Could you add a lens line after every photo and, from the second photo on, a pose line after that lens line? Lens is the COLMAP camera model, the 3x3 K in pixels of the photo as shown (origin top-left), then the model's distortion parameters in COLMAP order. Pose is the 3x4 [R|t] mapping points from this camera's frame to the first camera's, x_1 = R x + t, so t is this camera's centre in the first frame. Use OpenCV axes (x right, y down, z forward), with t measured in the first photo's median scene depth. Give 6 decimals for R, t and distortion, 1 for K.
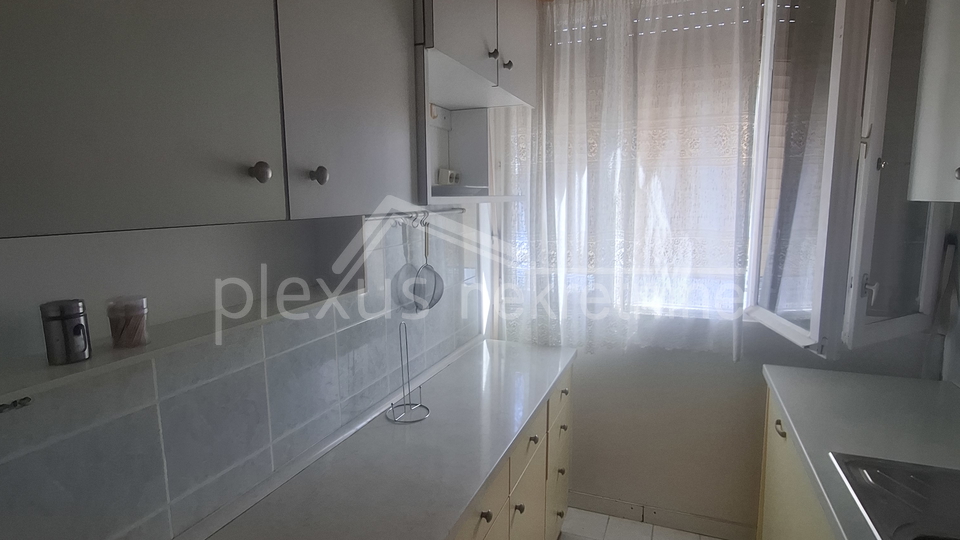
lens RADIAL K [[510.0, 0, 490.6], [0, 510.0, 267.7], [0, 0, 1]] dist [-0.006012, 0.001115]
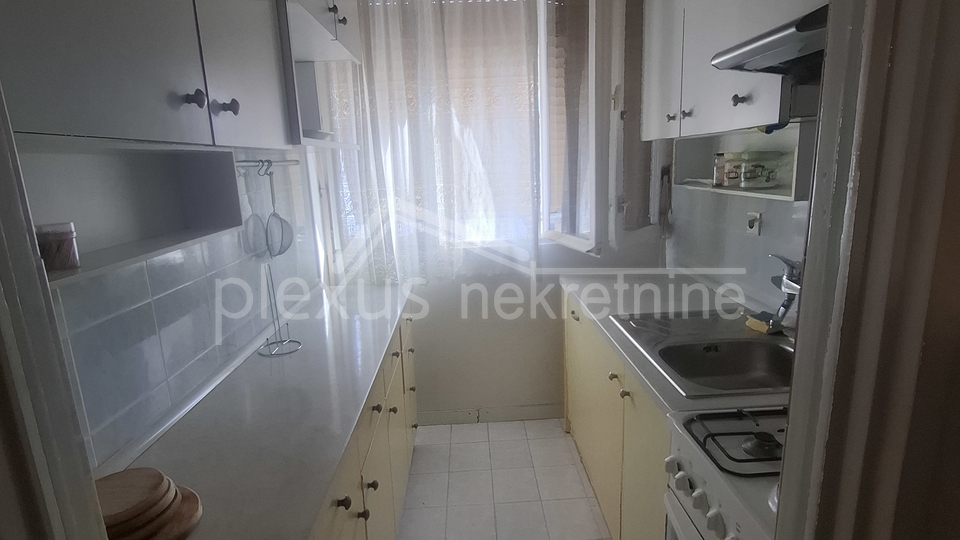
lens RADIAL K [[510.0, 0, 490.6], [0, 510.0, 267.7], [0, 0, 1]] dist [-0.006012, 0.001115]
pose [[0.914794, -0.109731, 0.388730, -0.121335], [0.086850, 0.993317, 0.076010, 0.058062], [-0.394473, -0.035772, 0.918211, -0.119906]]
